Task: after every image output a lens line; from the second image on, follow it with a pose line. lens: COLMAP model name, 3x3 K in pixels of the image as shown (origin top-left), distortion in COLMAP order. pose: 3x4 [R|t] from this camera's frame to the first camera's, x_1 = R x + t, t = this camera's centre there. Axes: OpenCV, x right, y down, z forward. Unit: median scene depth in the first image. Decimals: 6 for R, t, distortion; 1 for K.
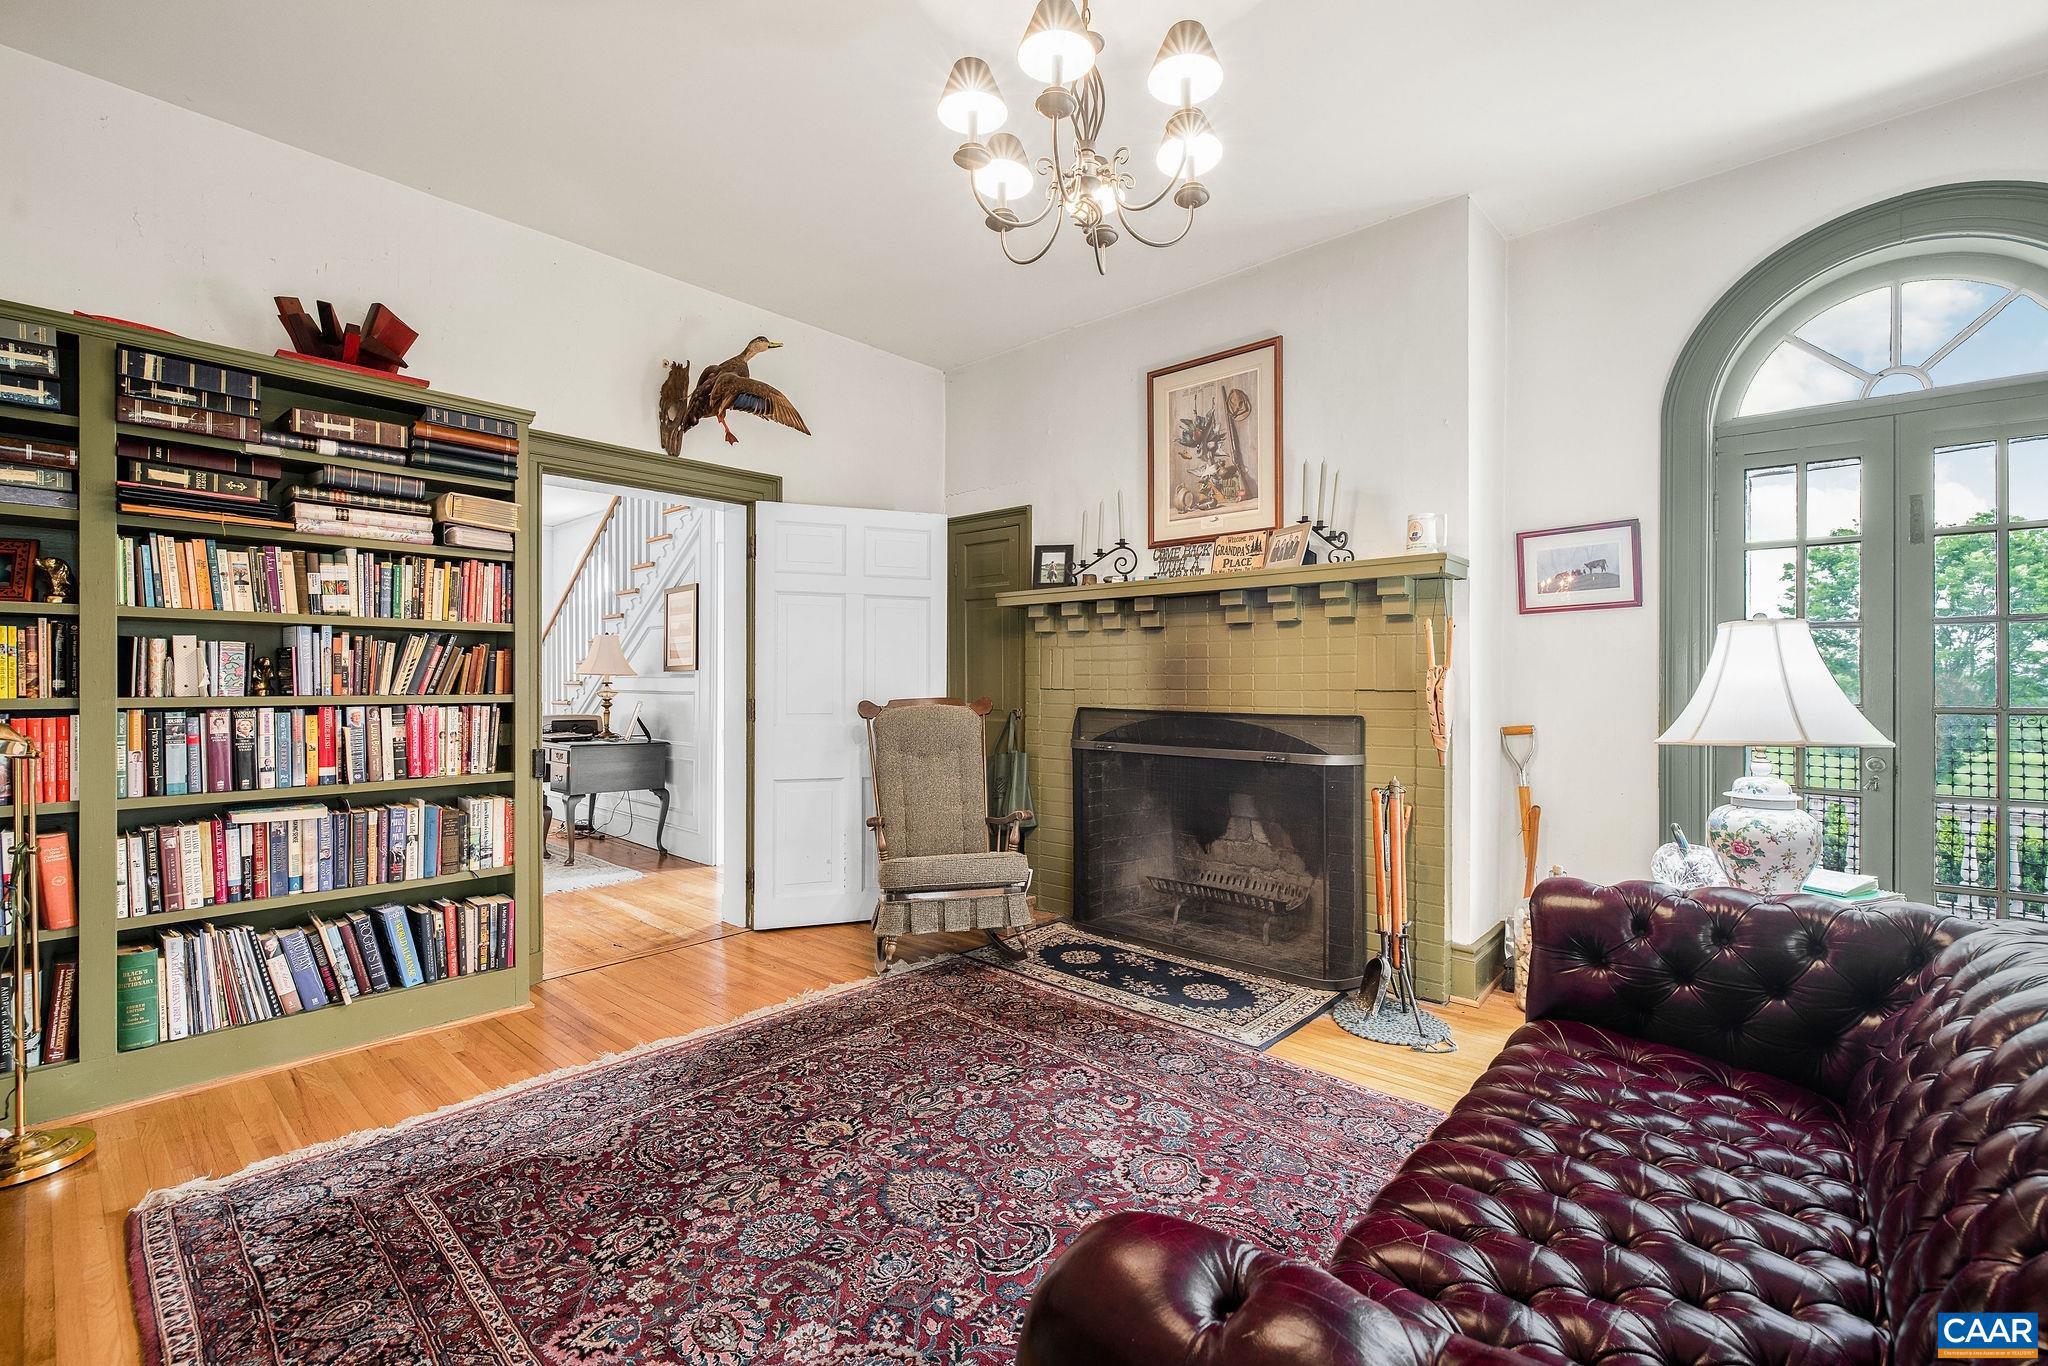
lens RADIAL K [[872.0, 0, 1024.6], [0, 872.0, 685.2], [0, 0, 1]] dist [-0.005241, -0.000912]
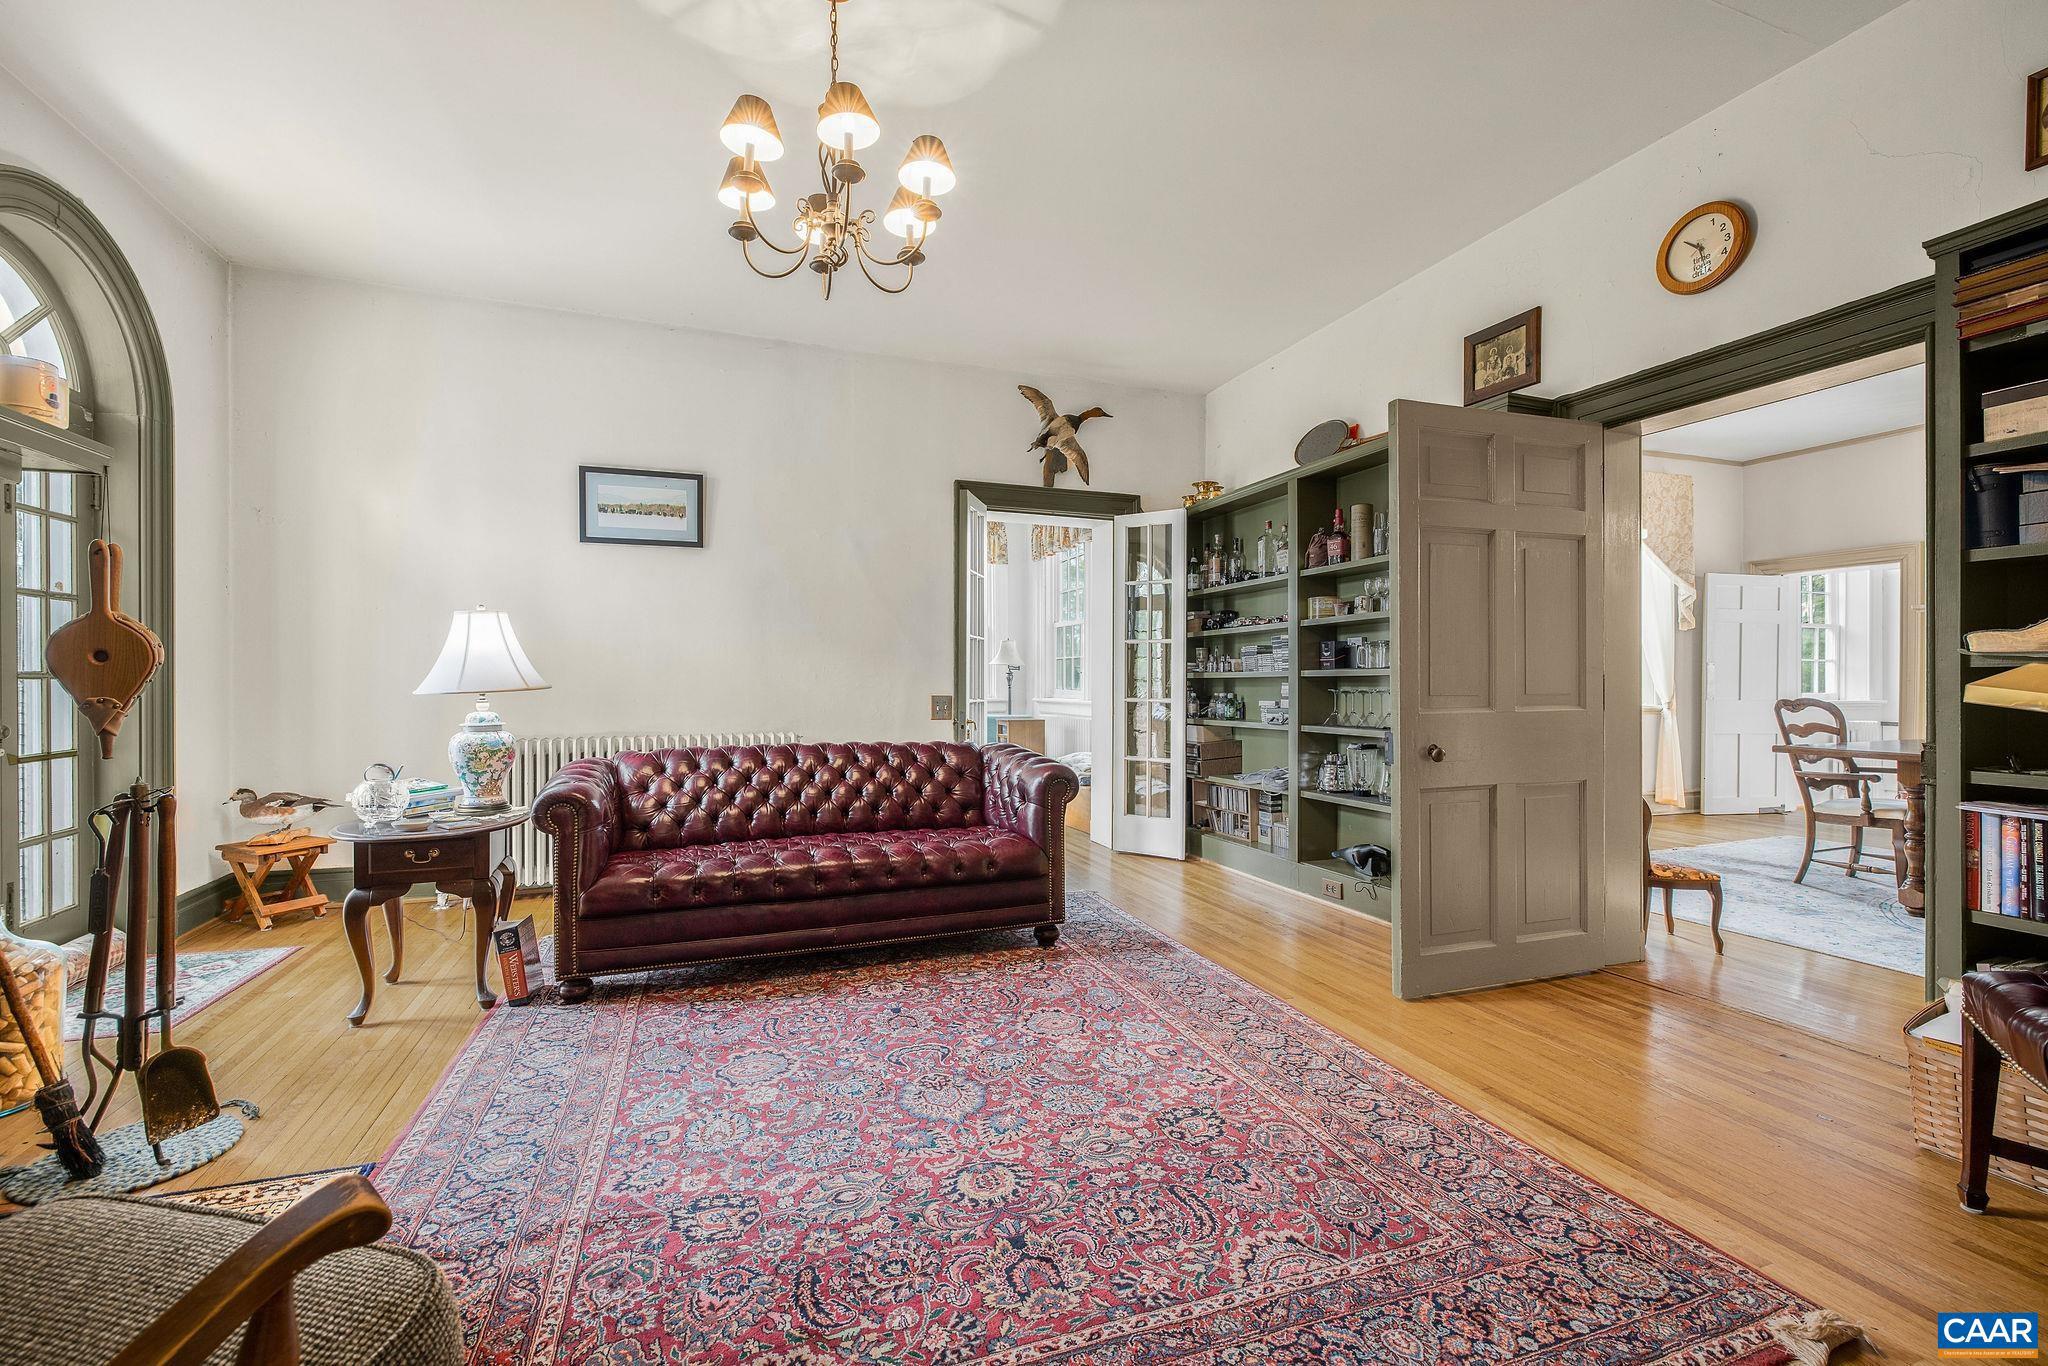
lens RADIAL K [[872.0, 0, 1024.8], [0, 872.0, 680.5], [0, 0, 1]] dist [-0.005241, -0.000912]
pose [[-0.885034, -0.001367, 0.465525, -0.678133], [0.001689, 0.999980, 0.006149, 0.041318], [-0.465524, 0.006228, -0.885013, 1.816475]]
